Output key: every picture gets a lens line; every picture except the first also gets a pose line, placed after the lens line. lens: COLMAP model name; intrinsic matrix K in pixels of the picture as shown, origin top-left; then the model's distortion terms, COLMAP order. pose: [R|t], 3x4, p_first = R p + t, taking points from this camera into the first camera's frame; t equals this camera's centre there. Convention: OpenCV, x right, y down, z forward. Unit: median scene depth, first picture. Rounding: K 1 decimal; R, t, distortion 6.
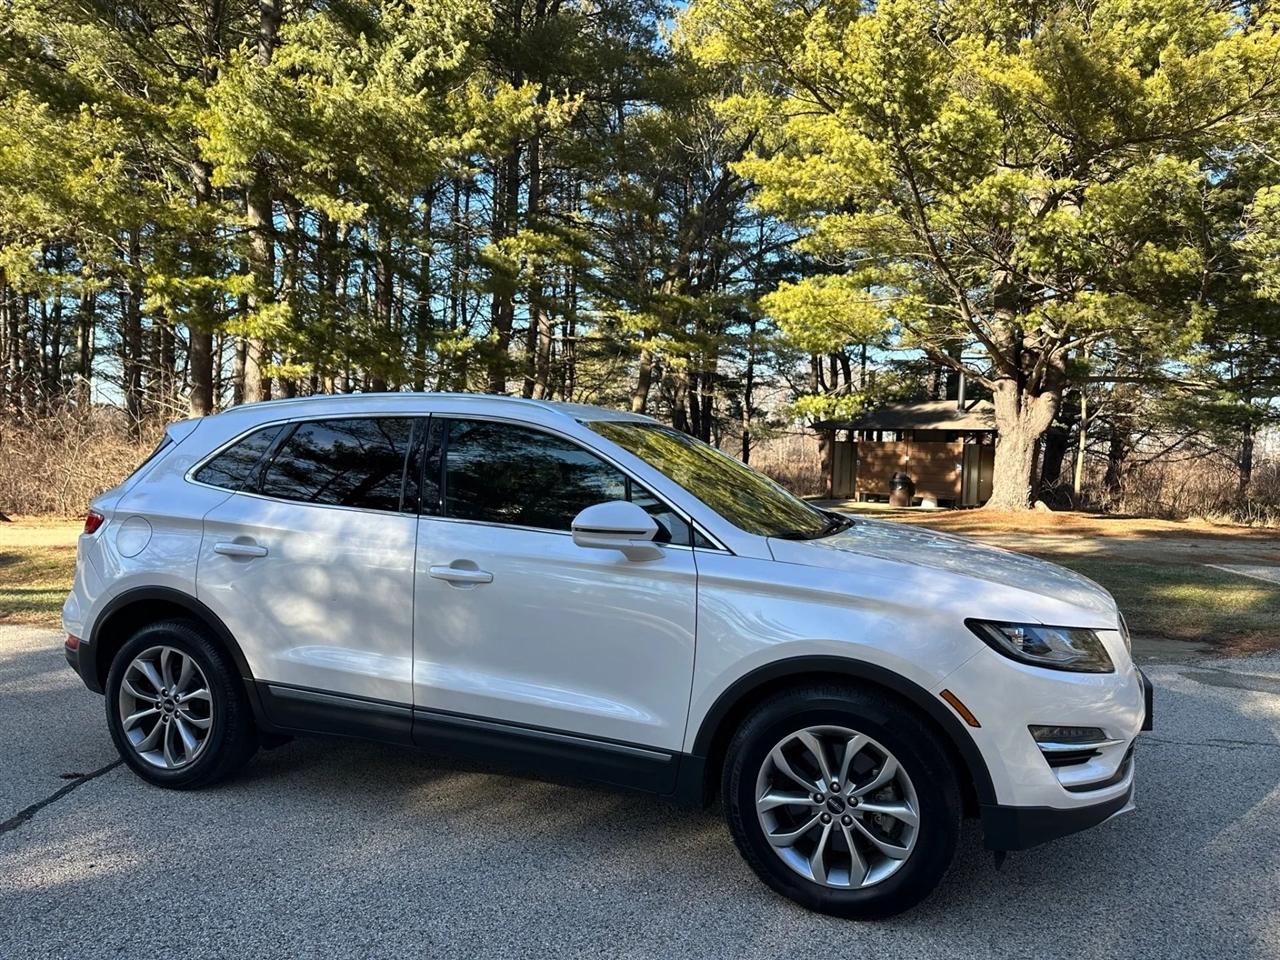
lens RADIAL K [[933.7, 0, 638.1], [0, 933.7, 488.7], [0, 0, 1]] dist [0.023010, -0.020988]
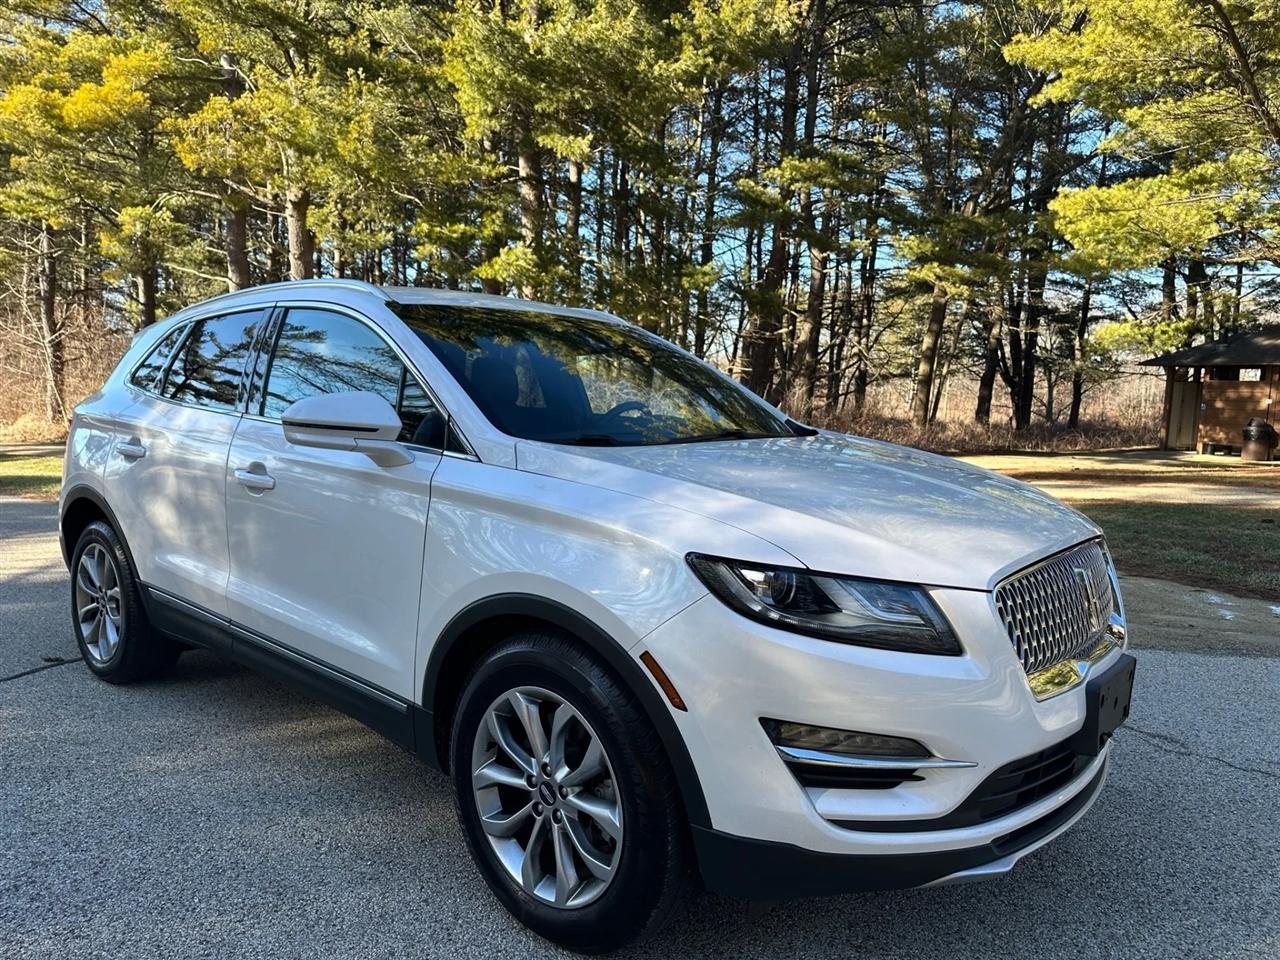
lens RADIAL K [[933.7, 0, 639.2], [0, 933.7, 471.4], [0, 0, 1]] dist [0.023010, -0.020988]
pose [[0.931408, 0.030734, -0.362677, 0.414646], [-0.018232, 0.999117, 0.037844, 0.038126], [0.363520, -0.028636, 0.931146, 0.255338]]
